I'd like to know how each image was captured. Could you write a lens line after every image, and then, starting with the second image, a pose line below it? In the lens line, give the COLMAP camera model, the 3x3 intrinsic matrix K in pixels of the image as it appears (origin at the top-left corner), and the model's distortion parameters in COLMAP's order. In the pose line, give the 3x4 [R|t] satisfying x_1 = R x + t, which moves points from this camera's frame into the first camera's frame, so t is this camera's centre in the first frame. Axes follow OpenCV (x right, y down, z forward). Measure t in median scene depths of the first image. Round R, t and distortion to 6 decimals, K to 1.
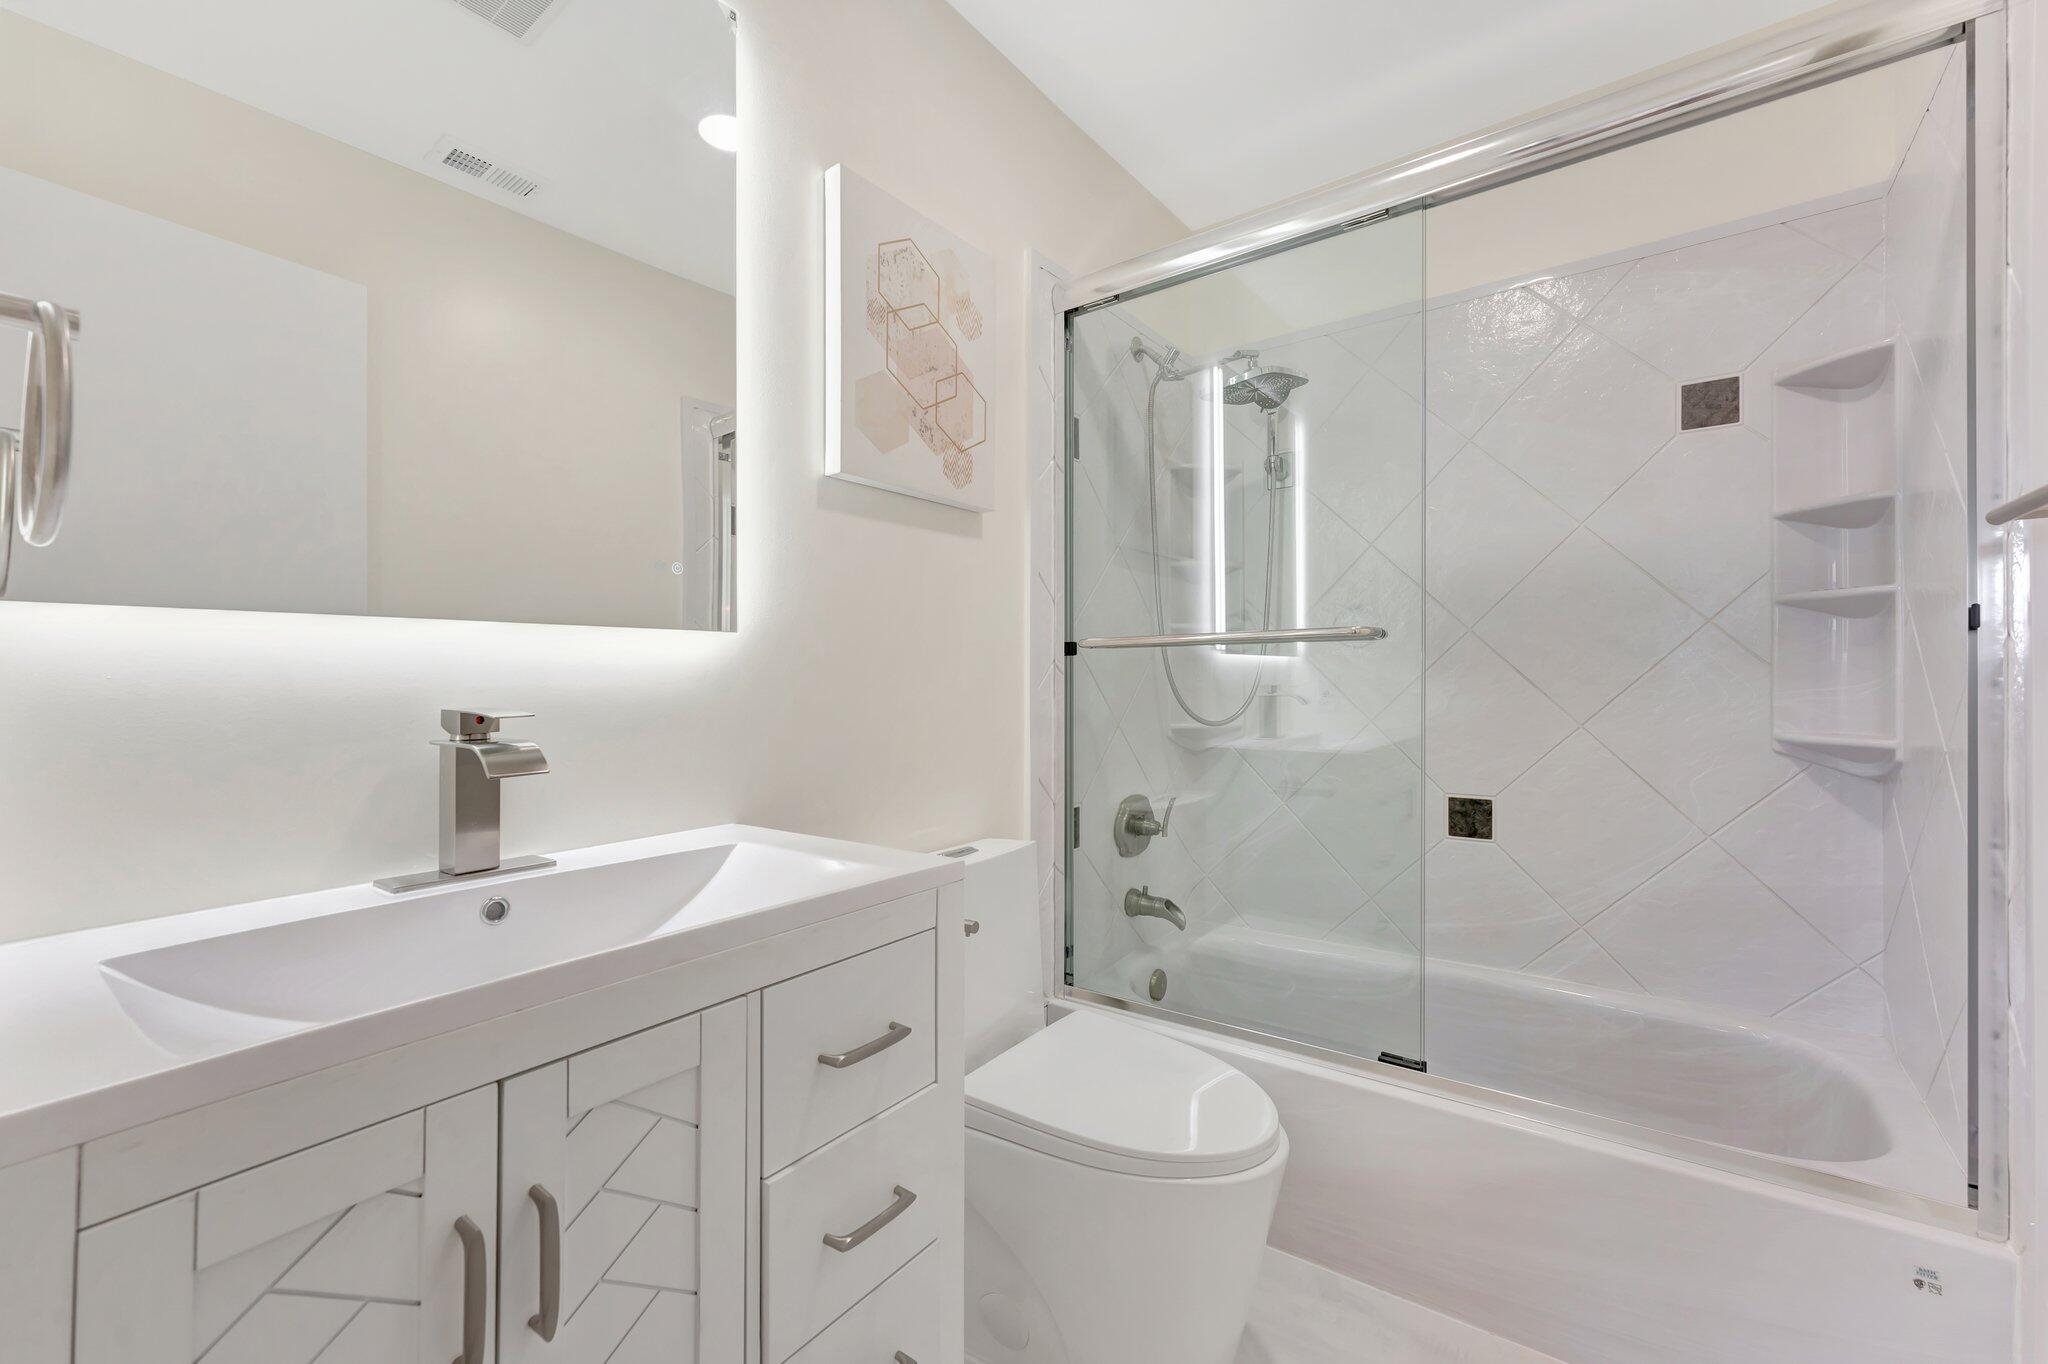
lens RADIAL K [[828.0, 0, 1034.2], [0, 828.0, 680.3], [0, 0, 1]] dist [0.000588, -0.000227]
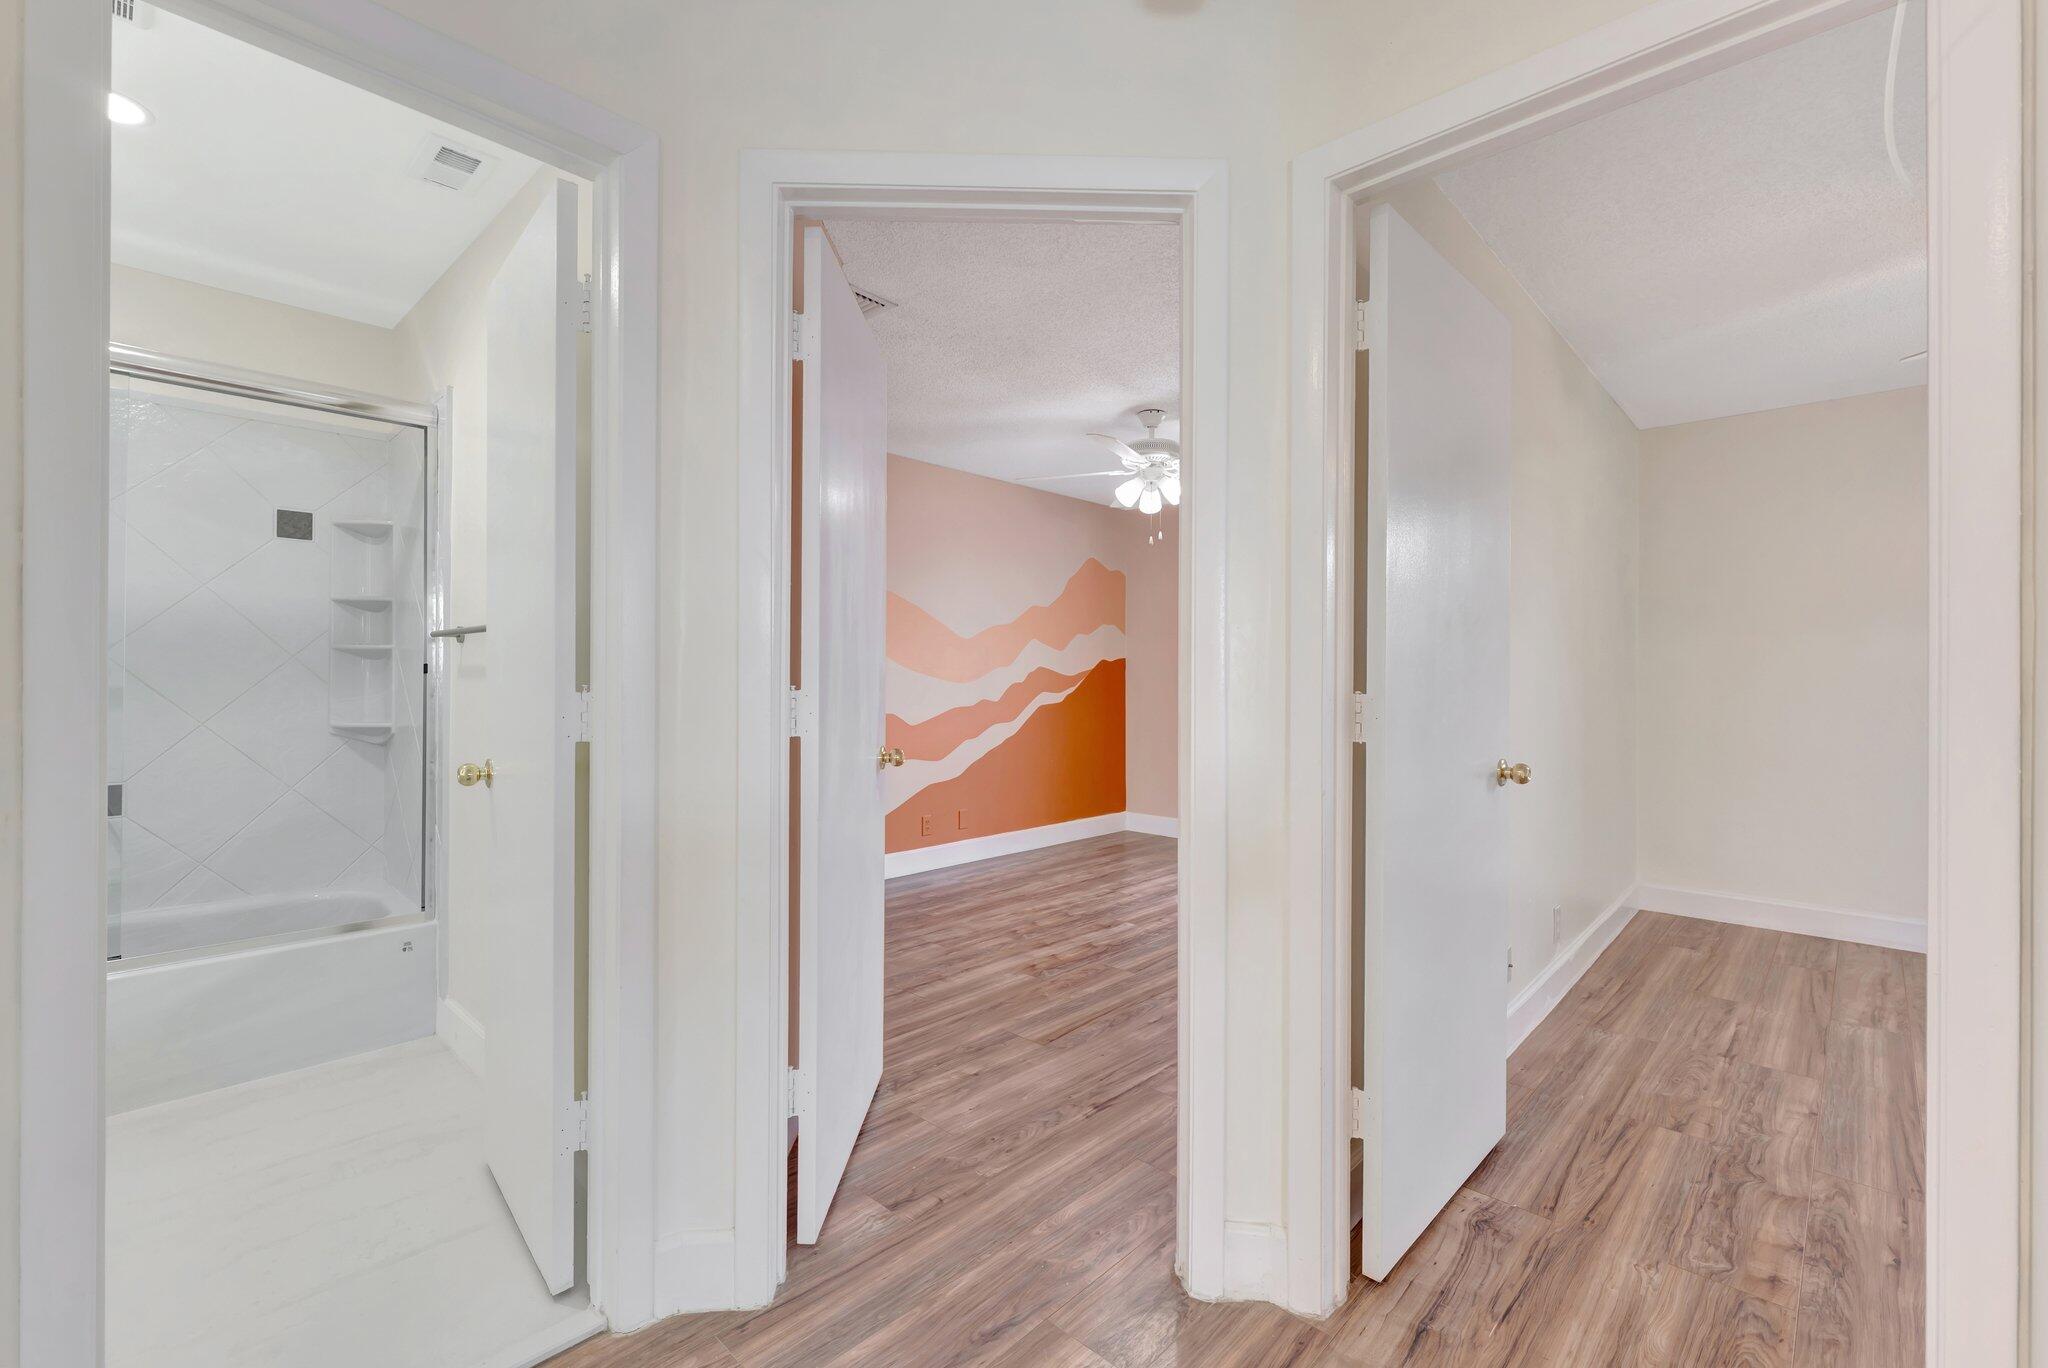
lens RADIAL K [[873.6, 0, 1056.1], [0, 873.6, 678.8], [0, 0, 1]] dist [0.000417, -0.000049]
pose [[0.092813, -0.004070, 0.995675, -0.872529], [-0.010789, 0.999929, 0.005093, -0.060229], [-0.995625, -0.011215, 0.092762, -0.756491]]
